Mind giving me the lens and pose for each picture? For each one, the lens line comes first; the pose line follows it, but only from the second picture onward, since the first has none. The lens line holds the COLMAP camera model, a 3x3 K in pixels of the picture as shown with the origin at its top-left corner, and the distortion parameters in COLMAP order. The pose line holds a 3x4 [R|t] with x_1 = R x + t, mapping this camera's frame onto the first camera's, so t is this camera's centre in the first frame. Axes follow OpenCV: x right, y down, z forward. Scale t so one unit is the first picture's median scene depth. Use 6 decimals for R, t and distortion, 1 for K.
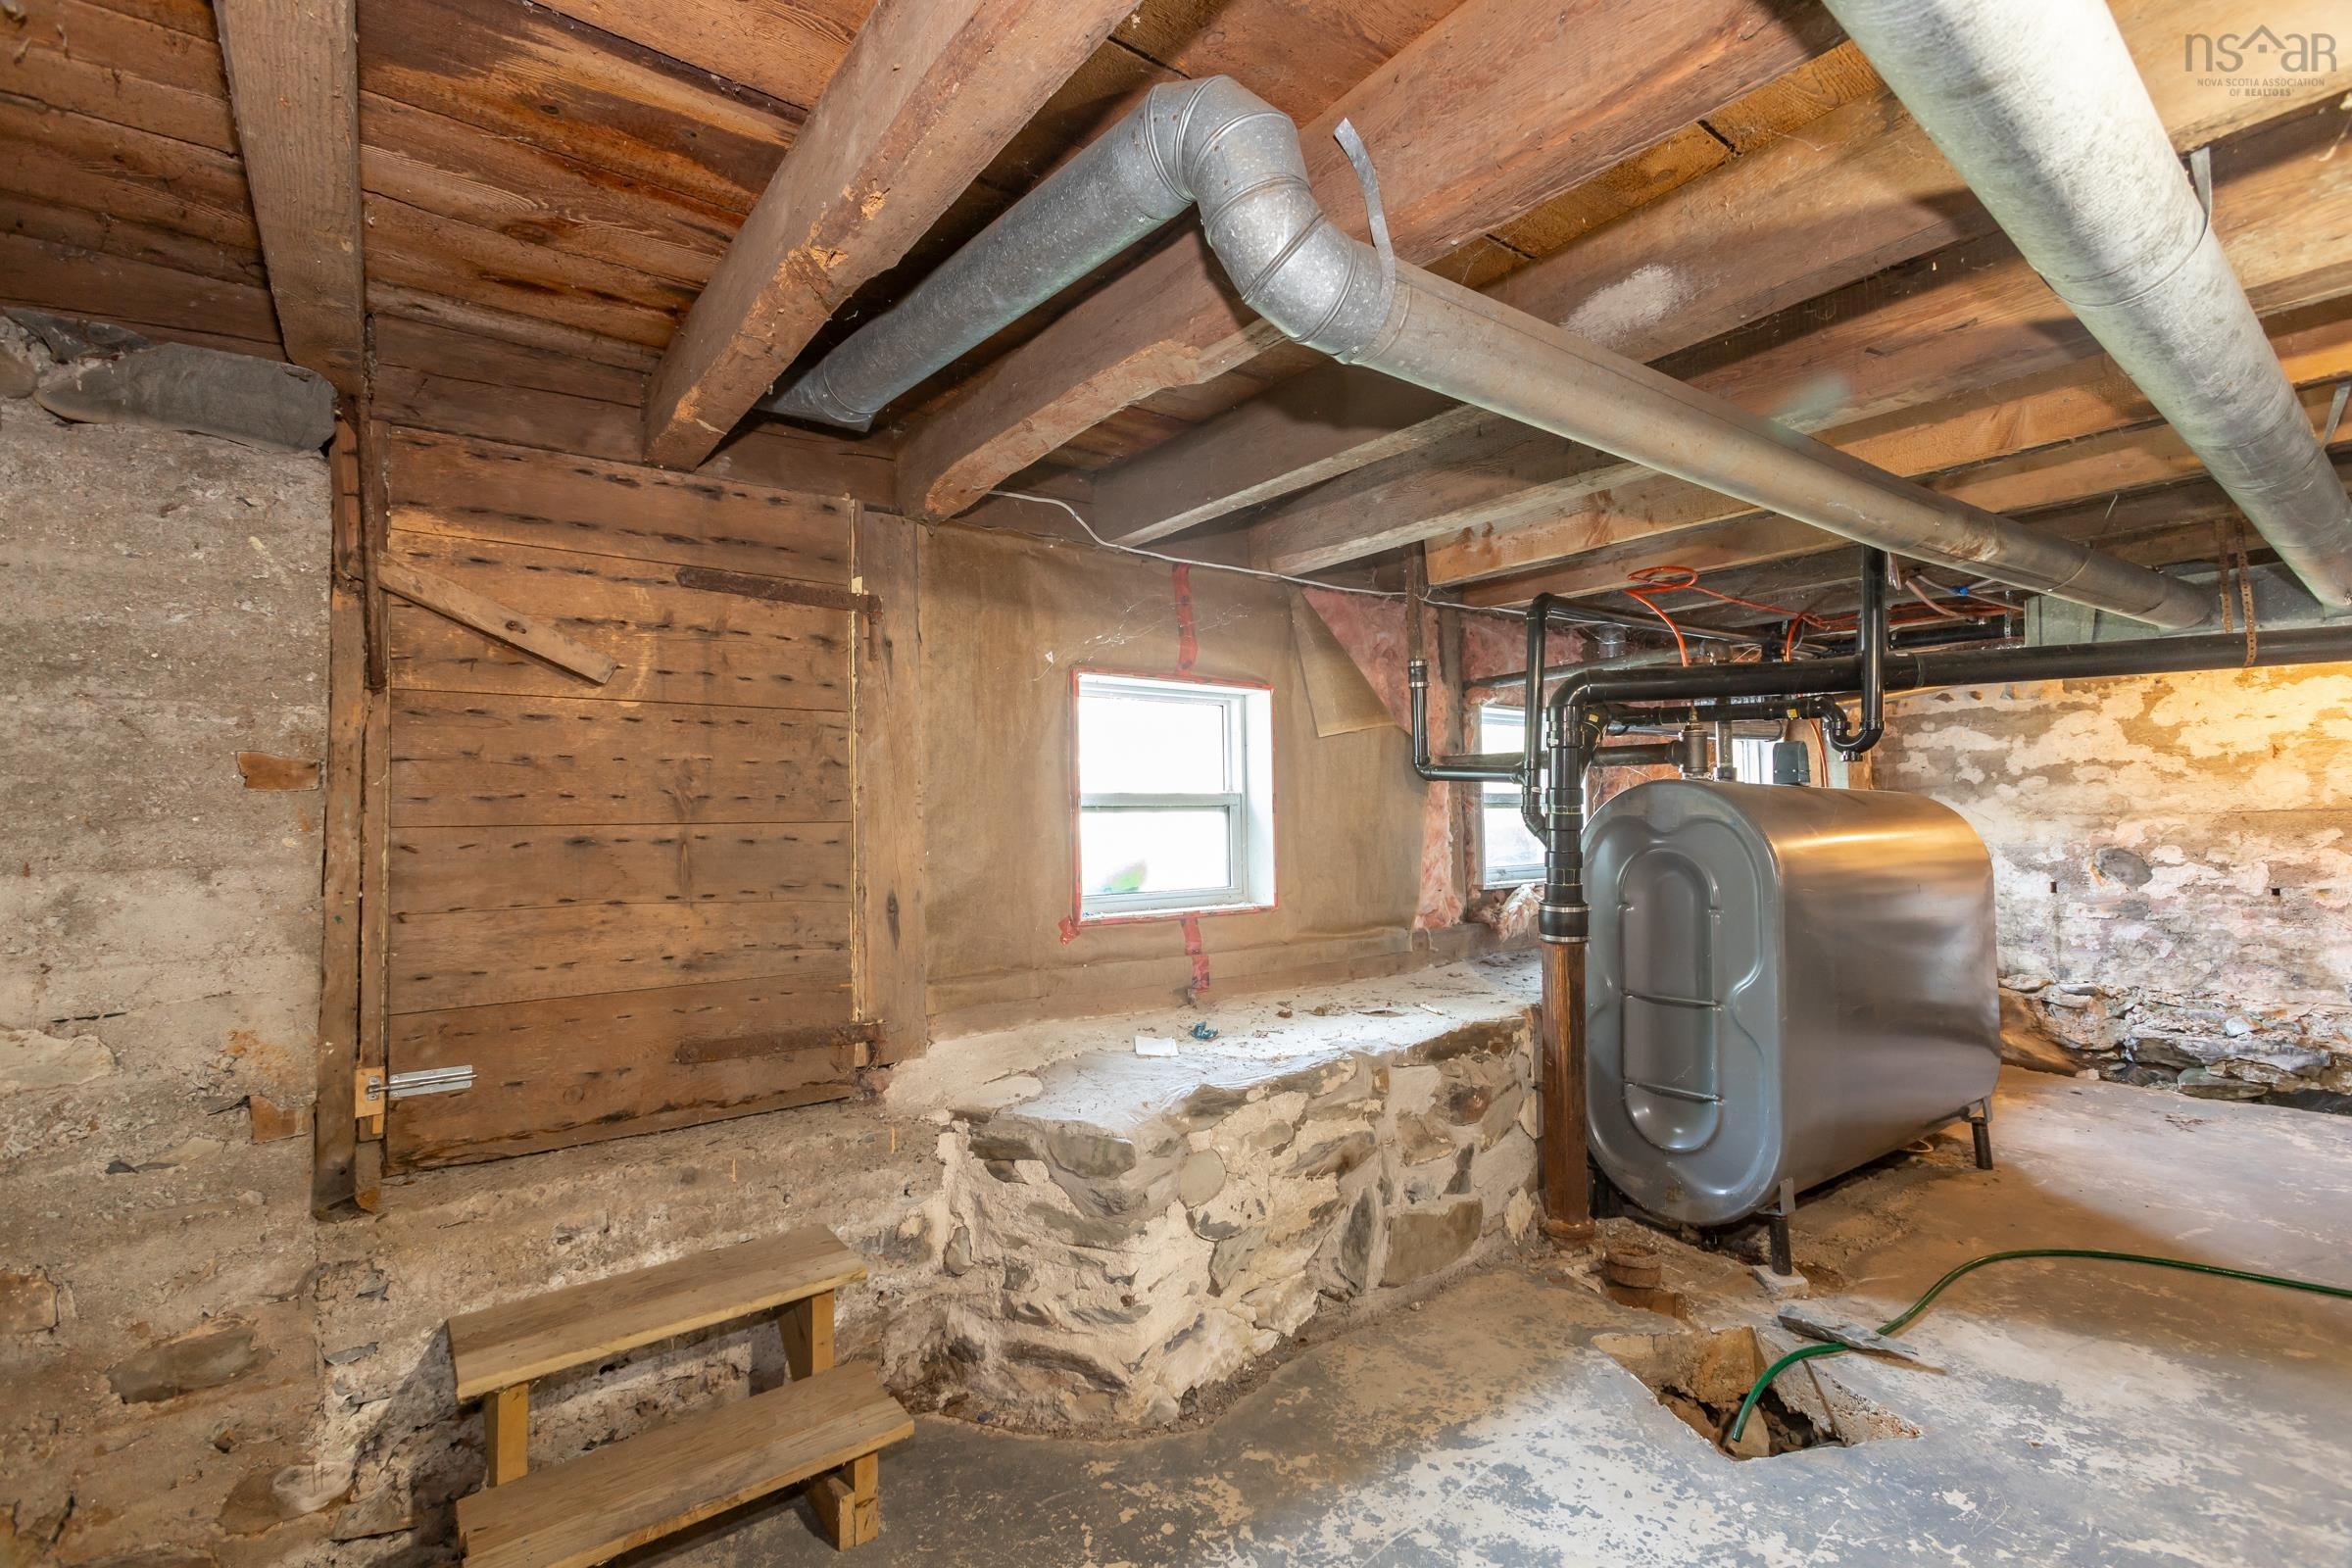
lens RADIAL K [[1042.8, 0, 1163.4], [0, 1042.8, 777.5], [0, 0, 1]] dist [-0.026328, 0.013606]
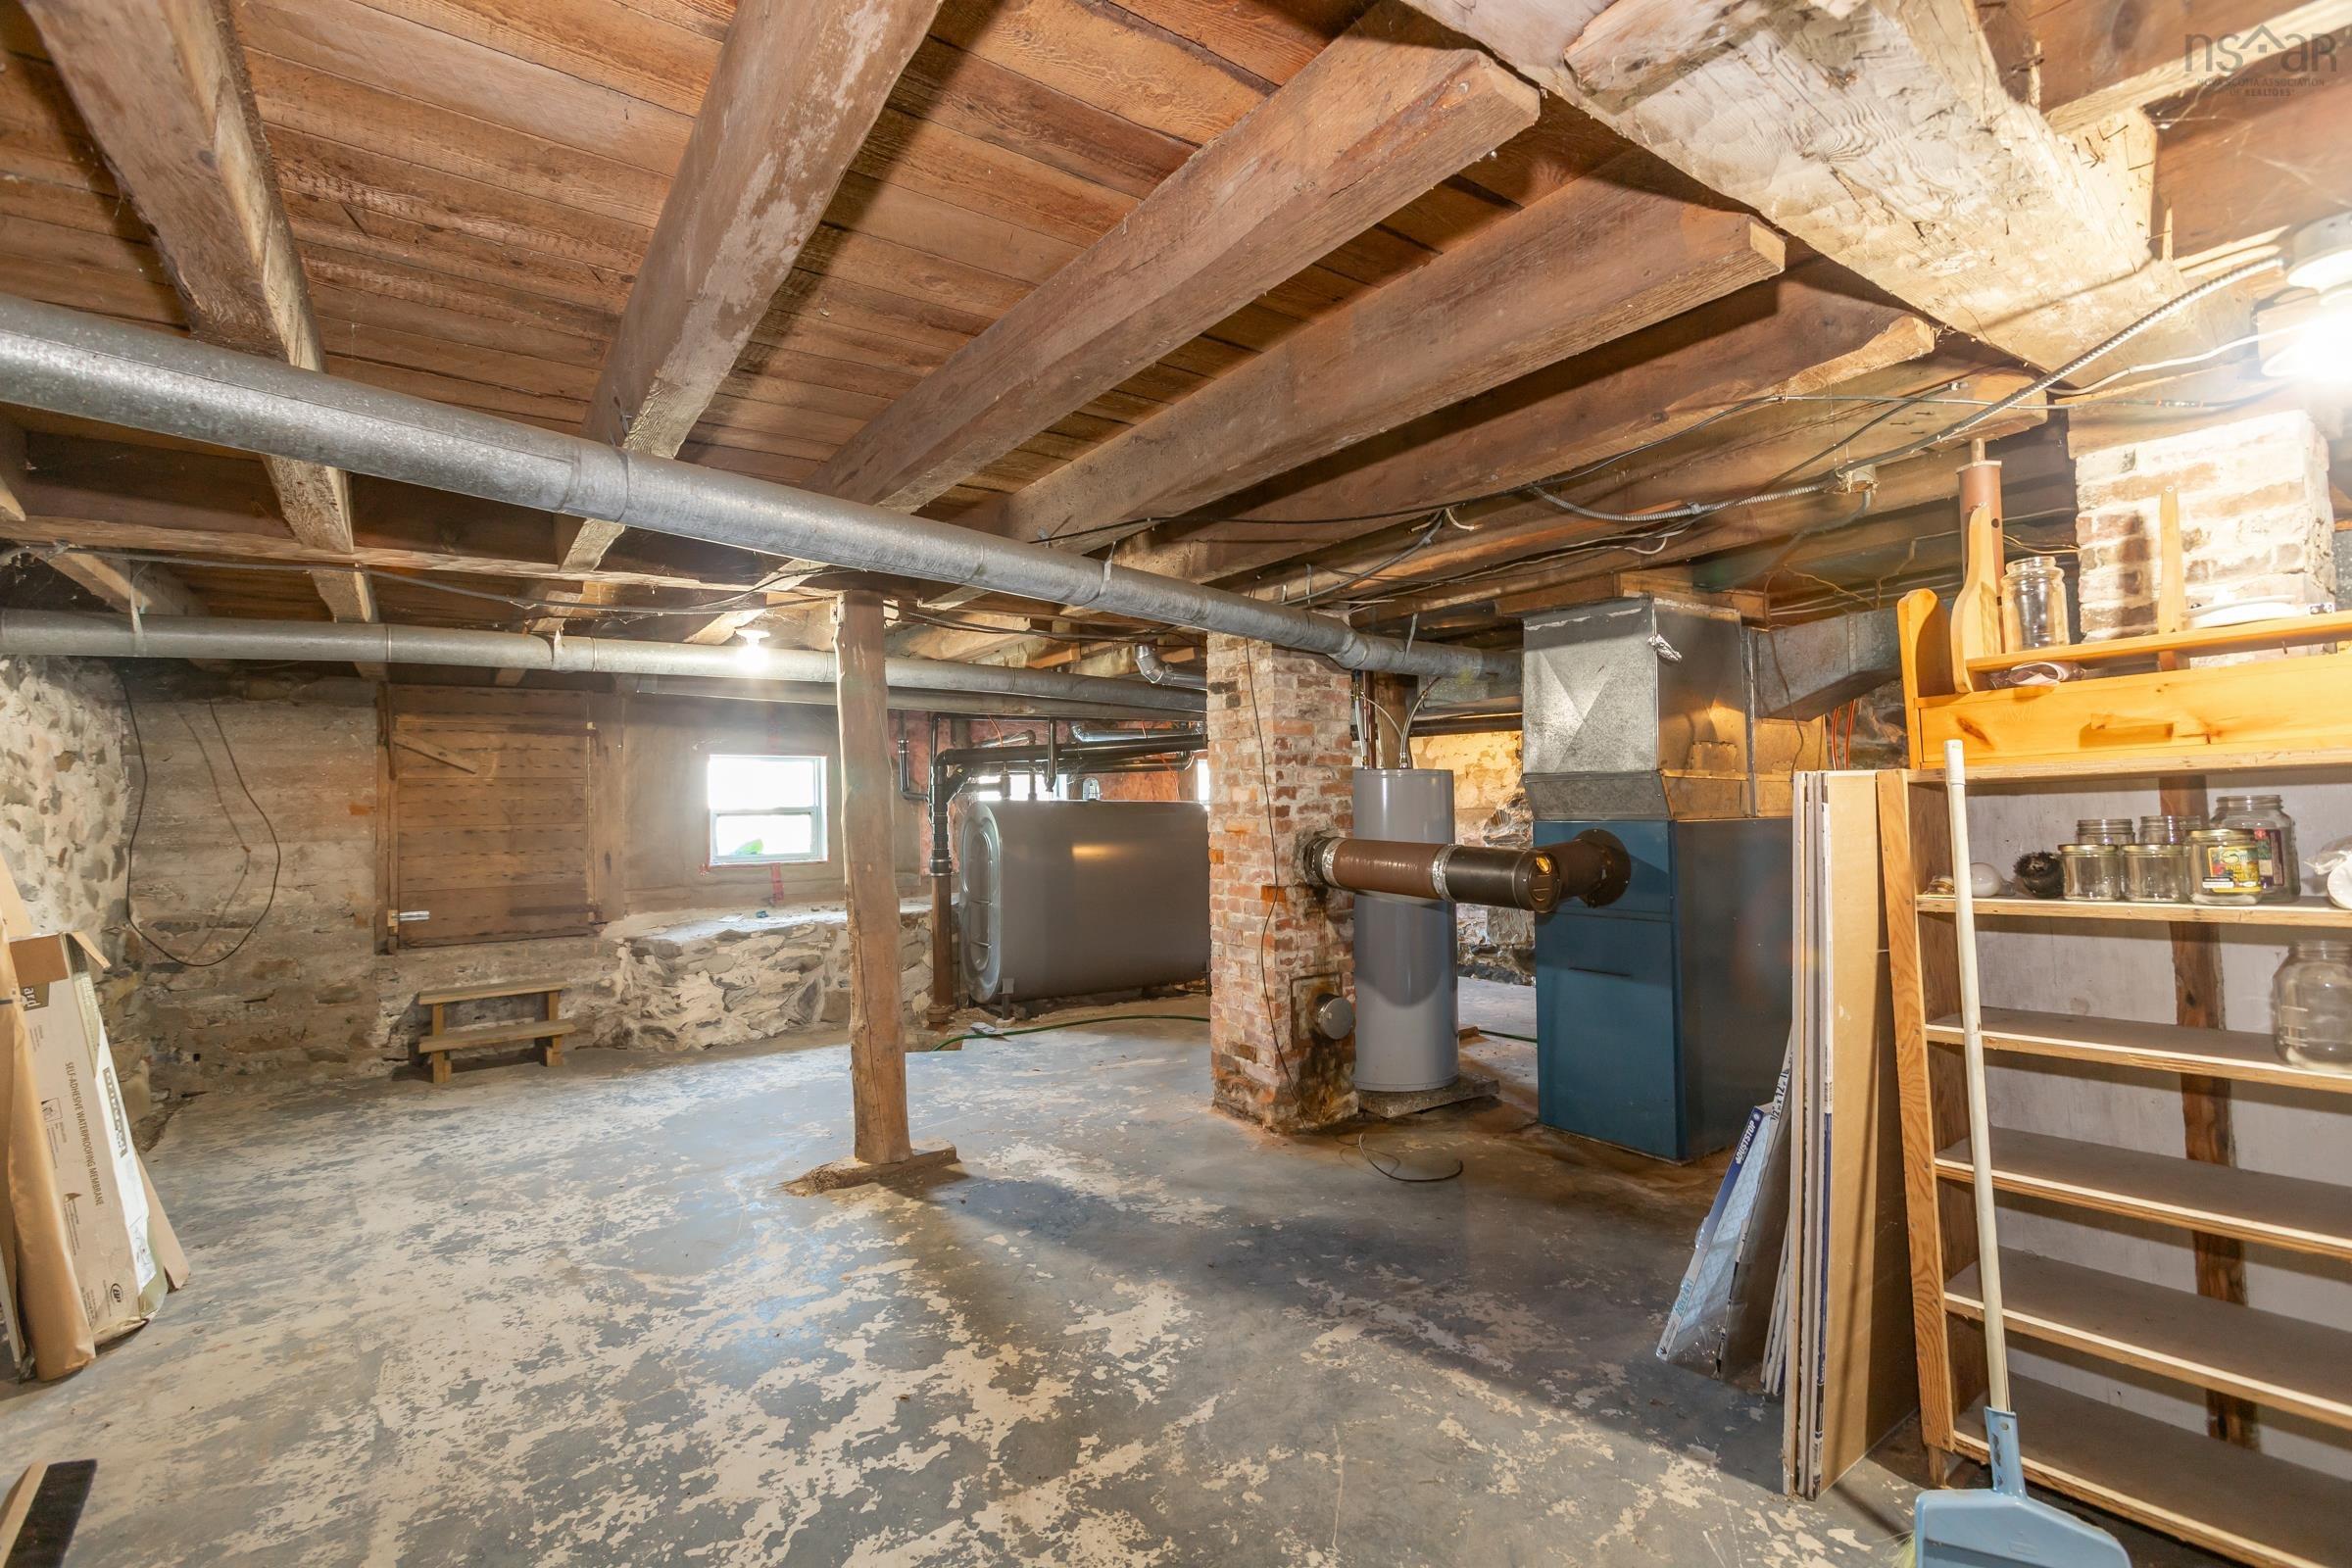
lens RADIAL K [[1034.2, 0, 1168.1], [0, 1034.2, 779.1], [0, 0, 1]] dist [-0.023673, 0.013649]
pose [[0.999643, -0.007590, -0.025615, 1.201824], [0.007899, 0.999897, 0.011989, -0.083772], [0.025521, -0.012188, 0.999600, -1.472162]]
